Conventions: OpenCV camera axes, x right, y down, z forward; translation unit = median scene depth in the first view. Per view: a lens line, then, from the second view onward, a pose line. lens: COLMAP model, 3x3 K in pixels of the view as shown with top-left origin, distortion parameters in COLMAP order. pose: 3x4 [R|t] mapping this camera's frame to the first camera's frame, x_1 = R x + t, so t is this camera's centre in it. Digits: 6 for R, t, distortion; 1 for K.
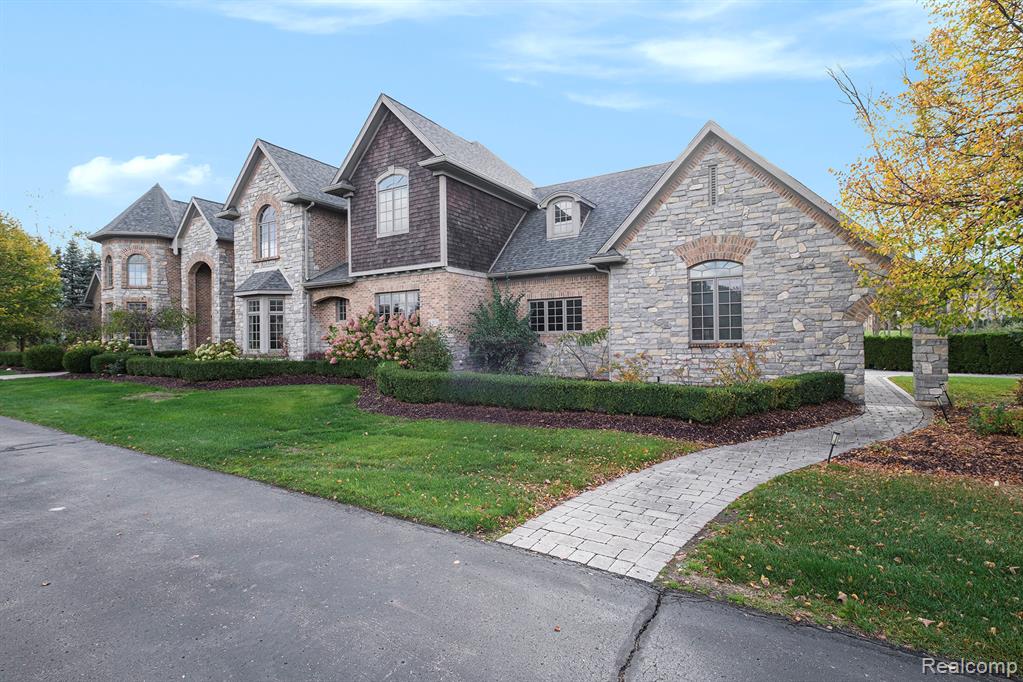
lens RADIAL K [[479.7, 0, 511.5], [0, 479.7, 341.0], [0, 0, 1]] dist [0.000878, 0.000011]
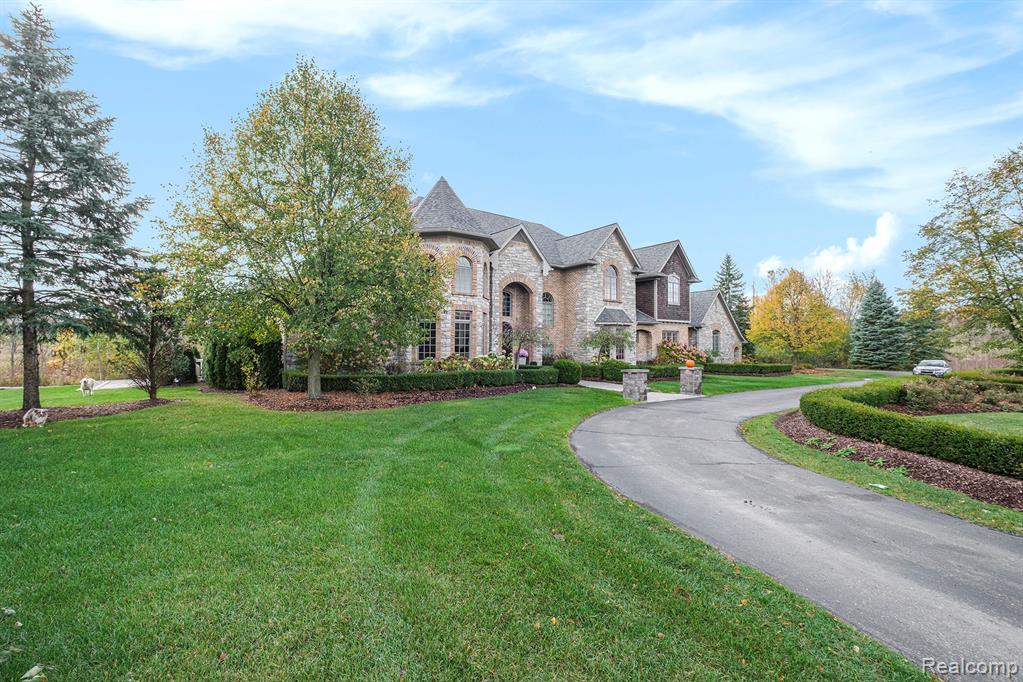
lens RADIAL K [[440.5, 0, 511.5], [0, 440.5, 341.0], [0, 0, 1]] dist [0.000265, -0.000310]
pose [[0.370024, 0.024979, 0.928686, -2.025769], [-0.001700, 0.999655, -0.026211, -0.005967], [-0.929021, 0.008120, 0.369939, 0.824585]]
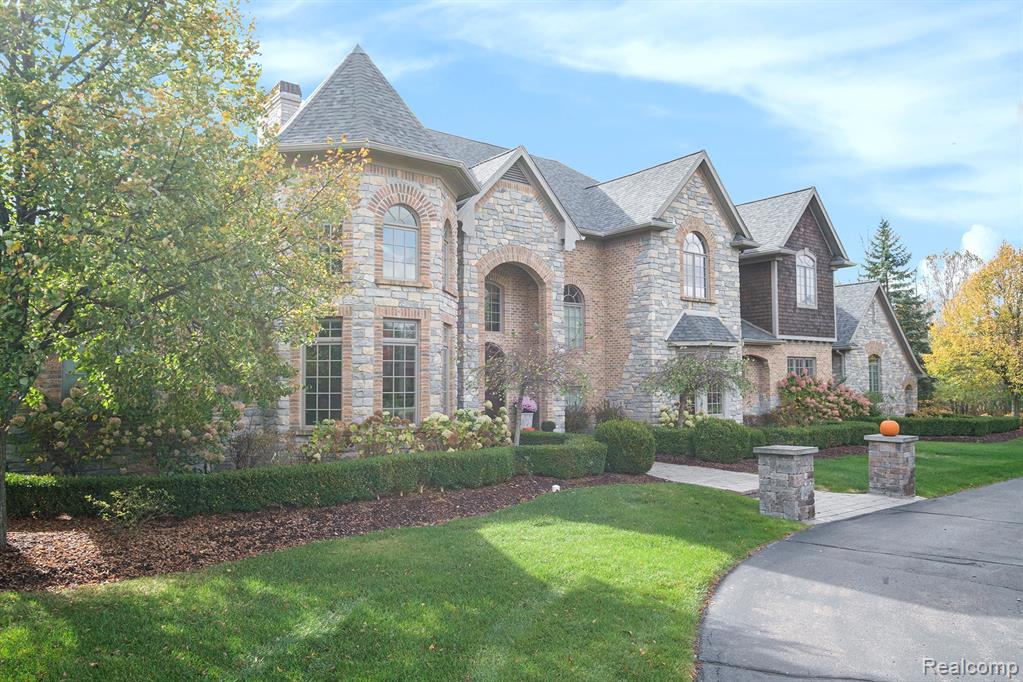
lens RADIAL K [[711.9, 0, 513.8], [0, 711.9, 359.2], [0, 0, 1]] dist [-0.005010, -0.001164]
pose [[0.355771, 0.041903, 0.933633, -1.795185], [0.008360, 0.998812, -0.048014, -0.021102], [-0.934536, 0.024887, 0.354997, 0.917707]]
